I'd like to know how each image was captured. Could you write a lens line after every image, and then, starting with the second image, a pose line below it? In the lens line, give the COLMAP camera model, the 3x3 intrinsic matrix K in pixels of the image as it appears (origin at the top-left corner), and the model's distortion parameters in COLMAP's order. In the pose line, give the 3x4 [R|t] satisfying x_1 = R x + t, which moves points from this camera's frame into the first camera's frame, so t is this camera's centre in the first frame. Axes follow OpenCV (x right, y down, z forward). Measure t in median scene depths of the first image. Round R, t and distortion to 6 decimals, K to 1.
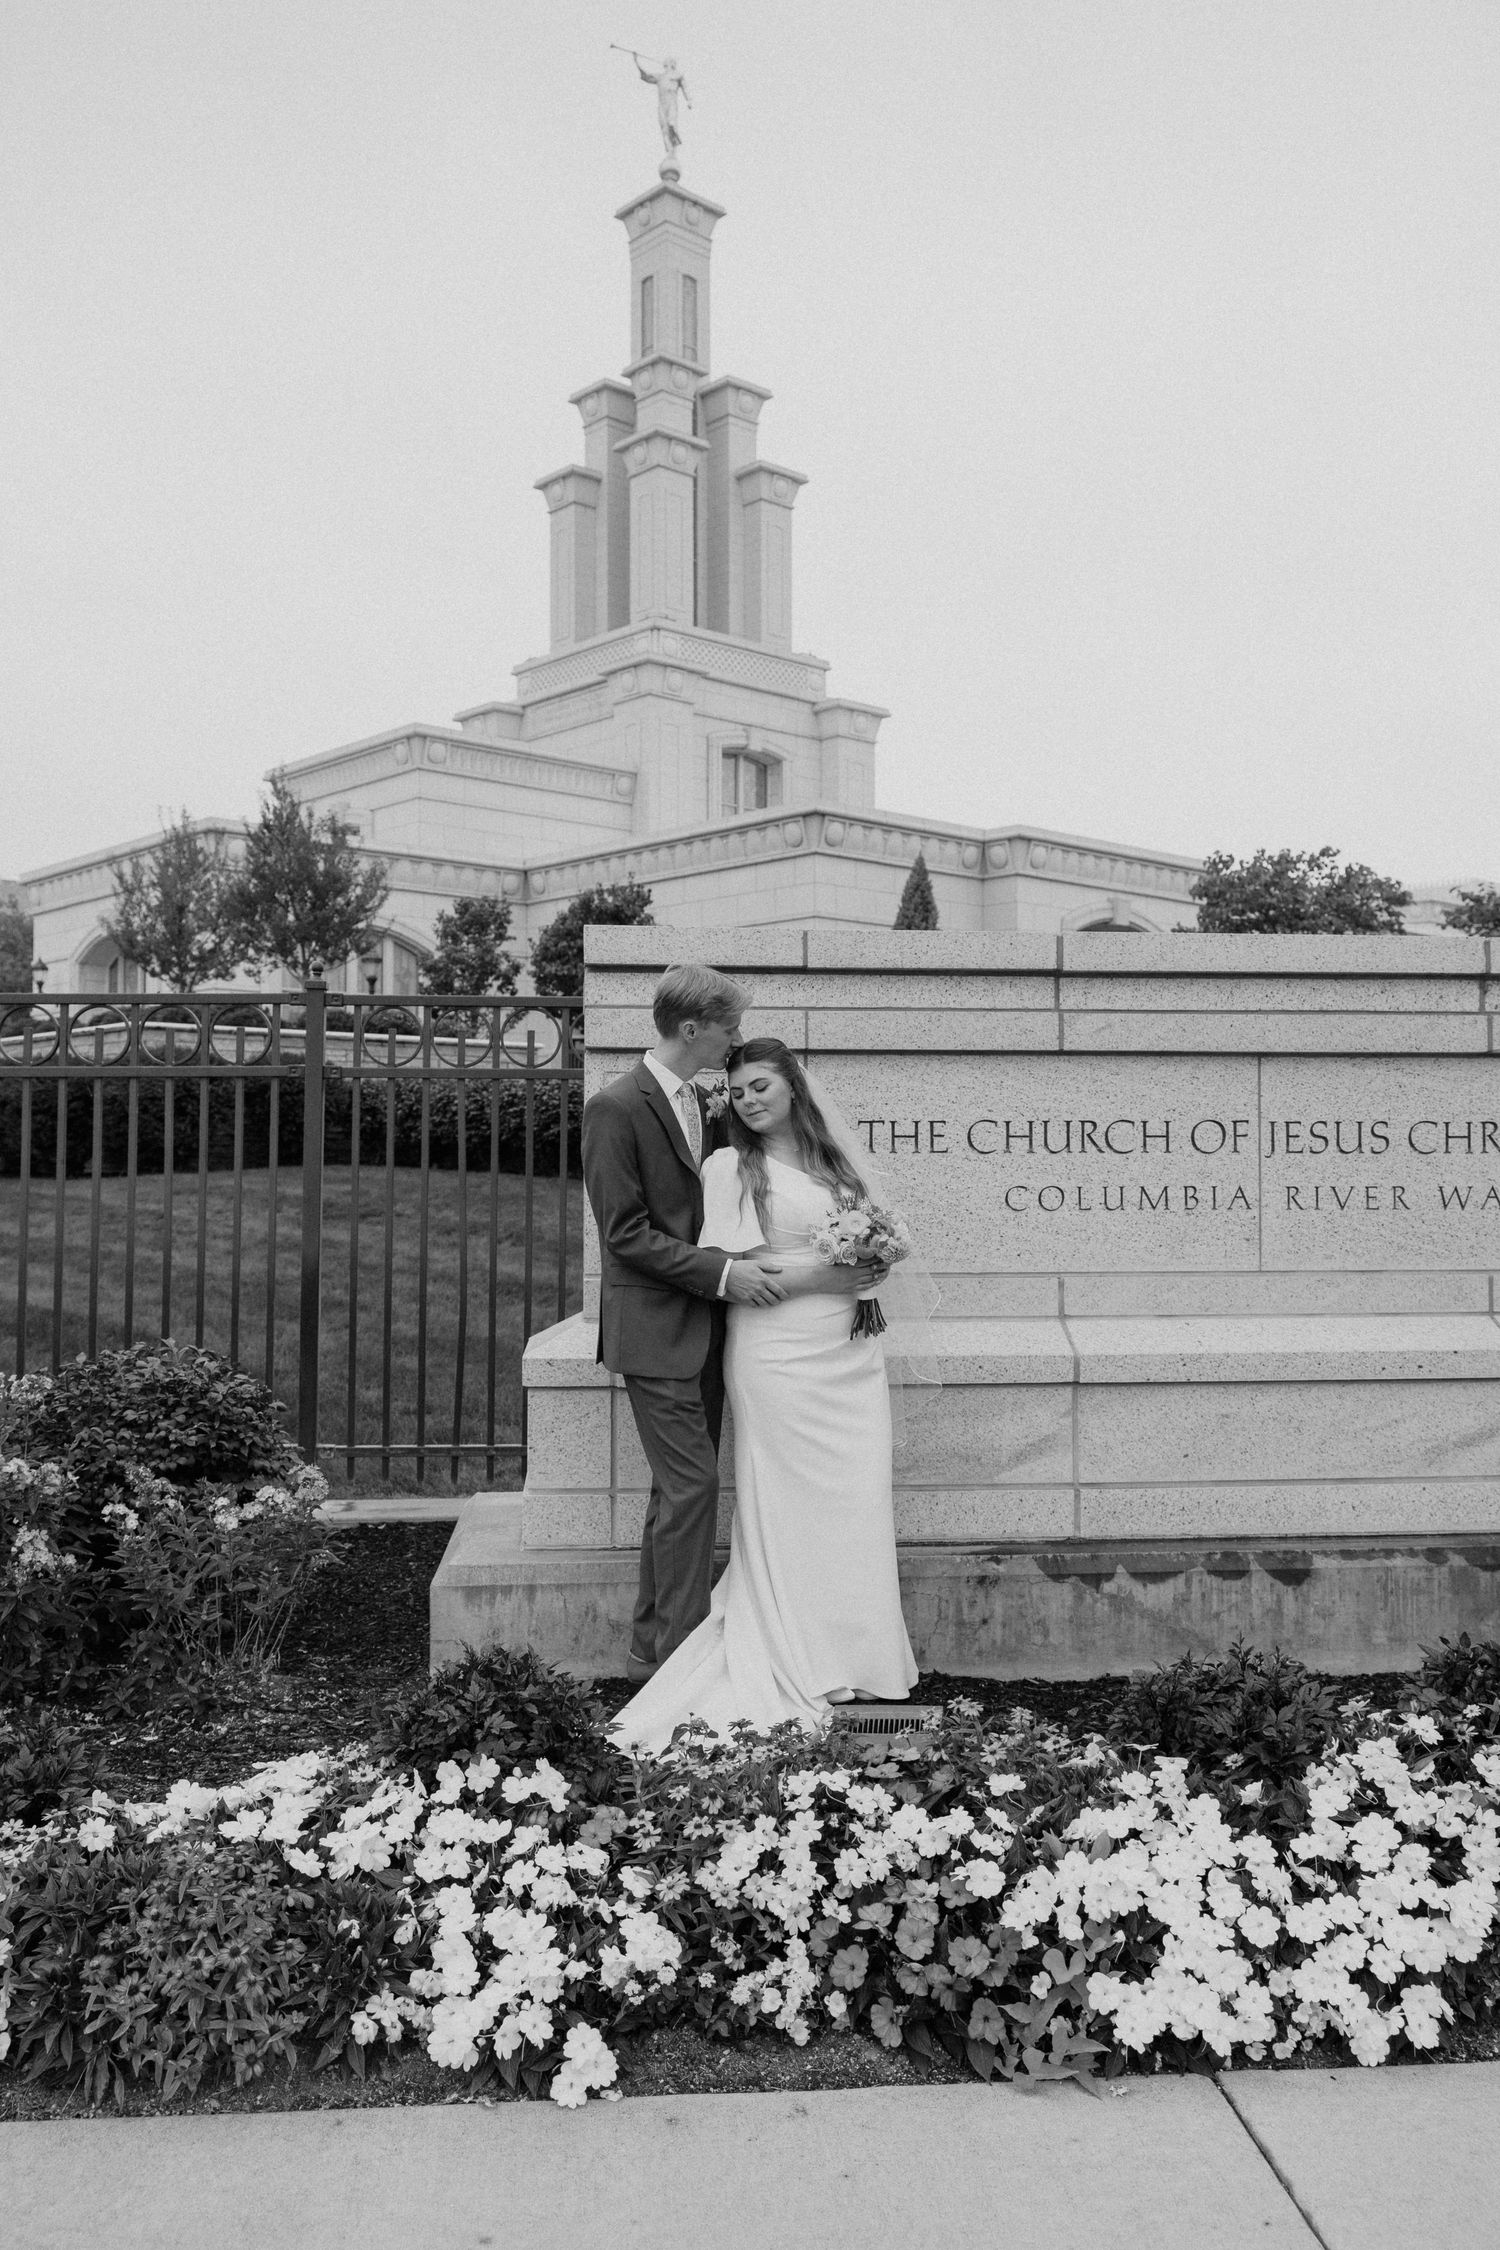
lens RADIAL K [[1834.9, 0, 750.4], [0, 1834.9, 1164.7], [0, 0, 1]] dist [-0.007509, -0.001776]
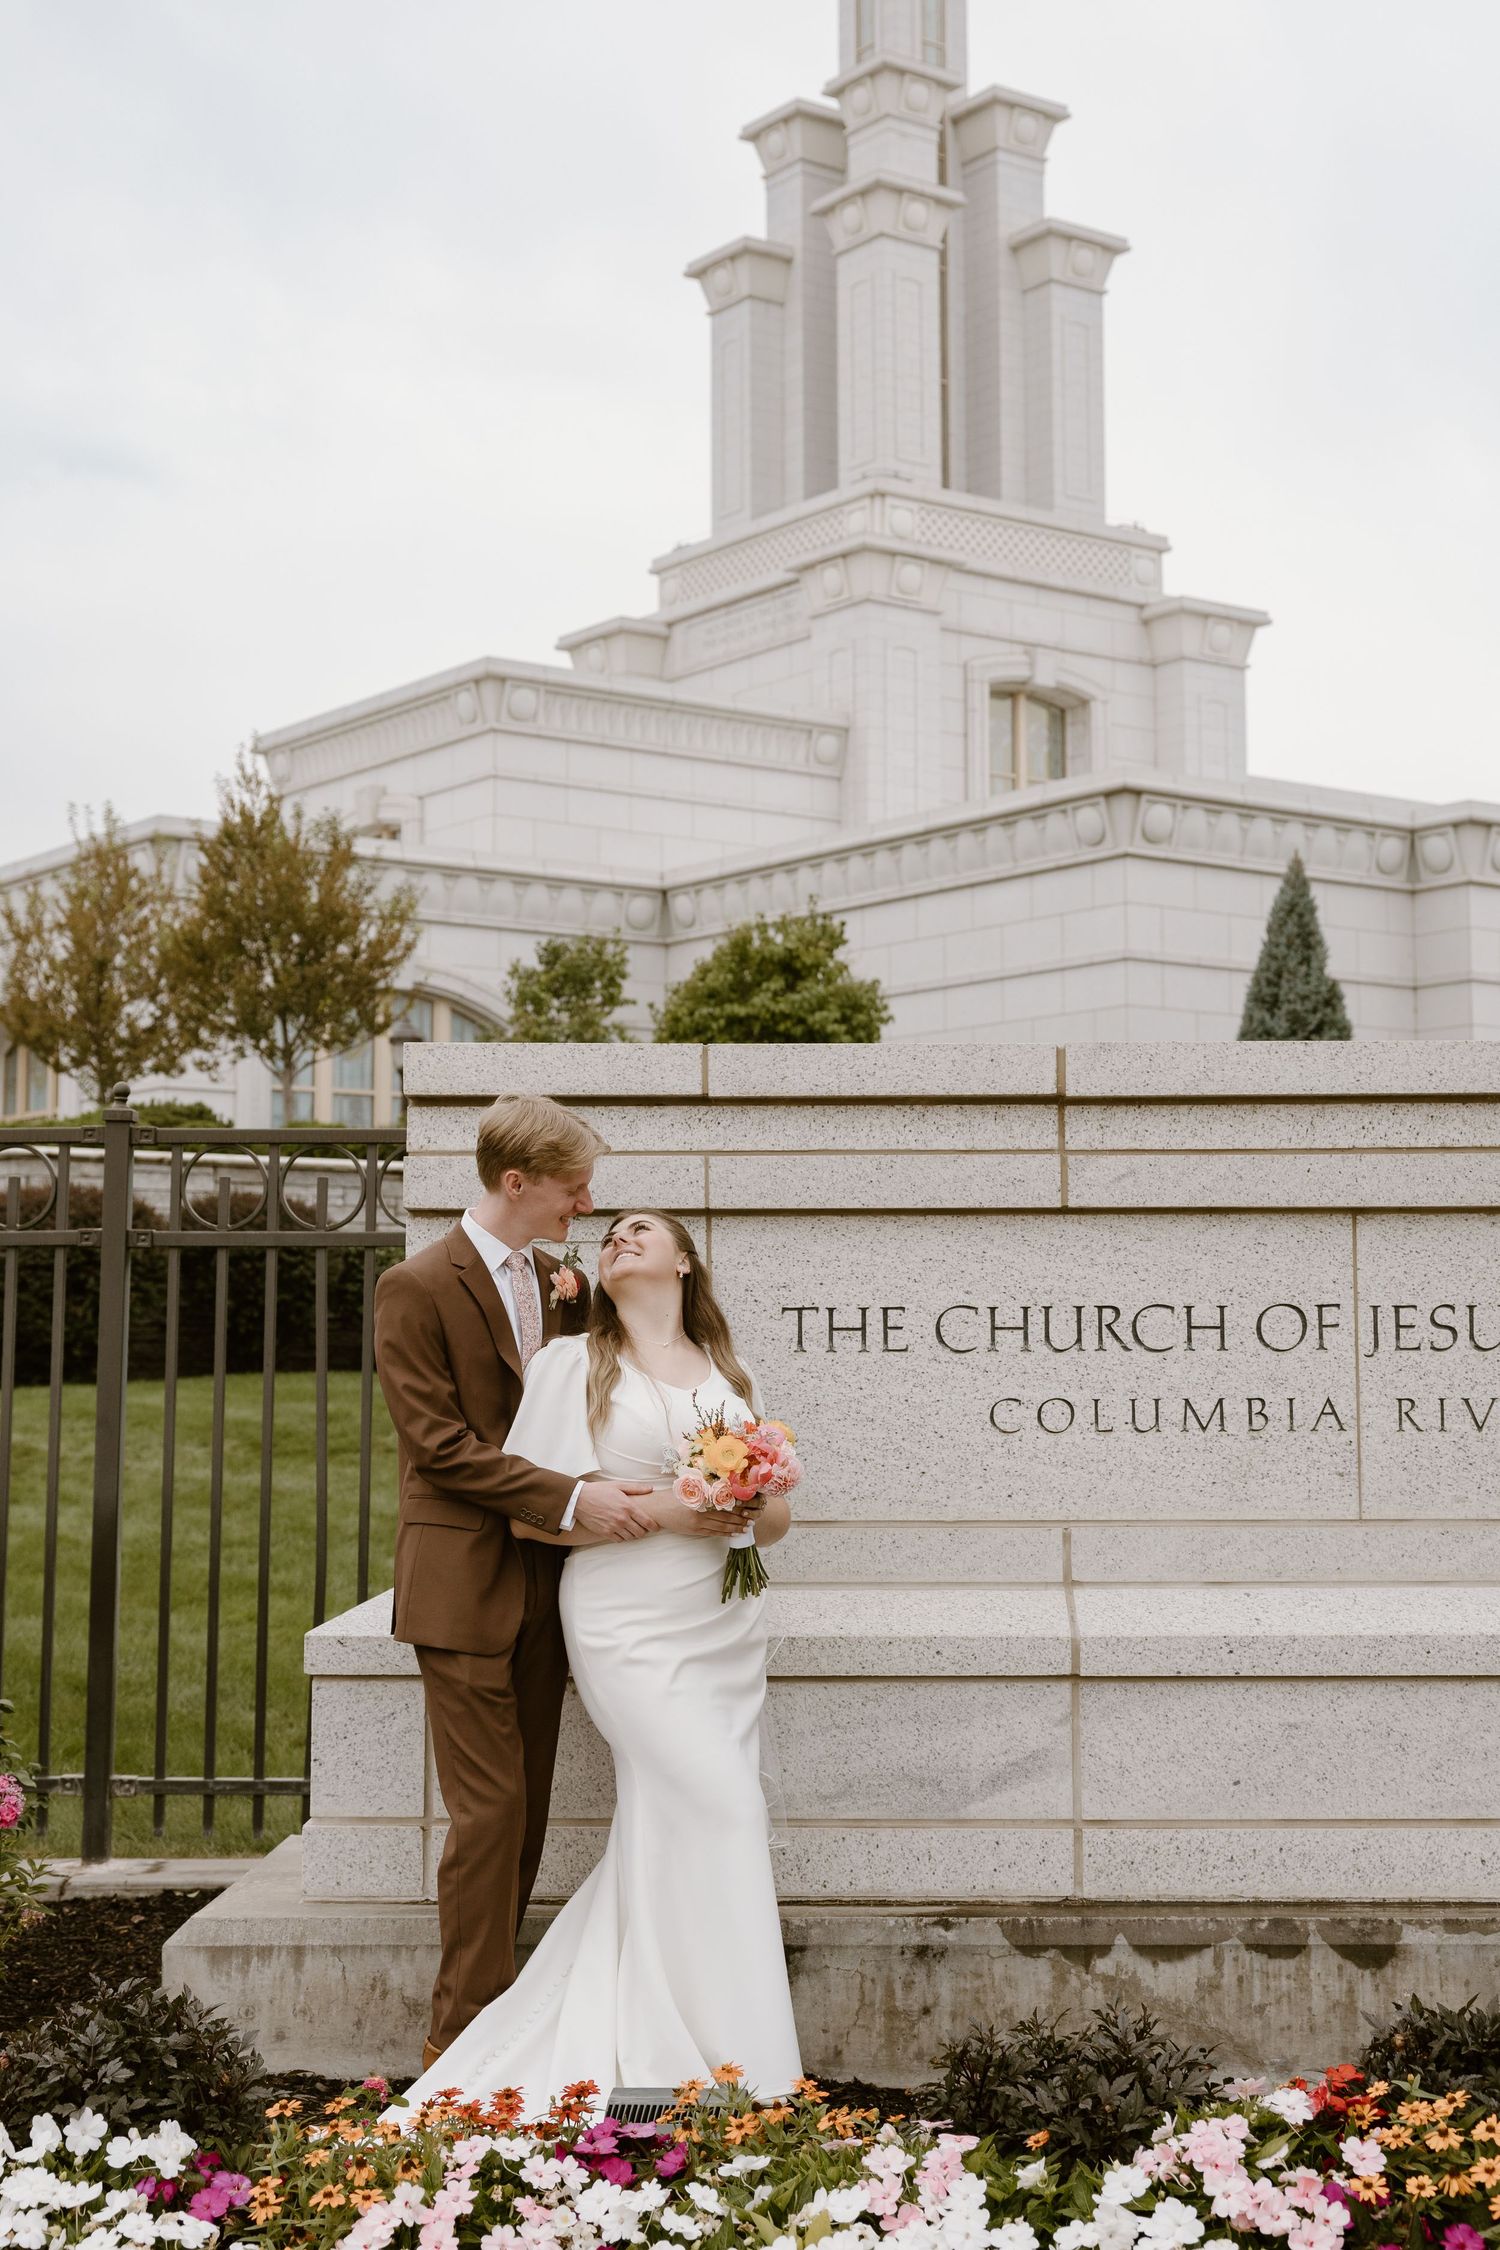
lens RADIAL K [[3077.7, 0, 750.0], [0, 3077.7, 1125.0], [0, 0, 1]] dist [0.007360, -0.008082]
pose [[0.994697, -0.010856, -0.102271, 0.168115], [0.002714, 0.996838, -0.079417, 0.000558], [0.102810, 0.078718, 0.991581, -0.200777]]
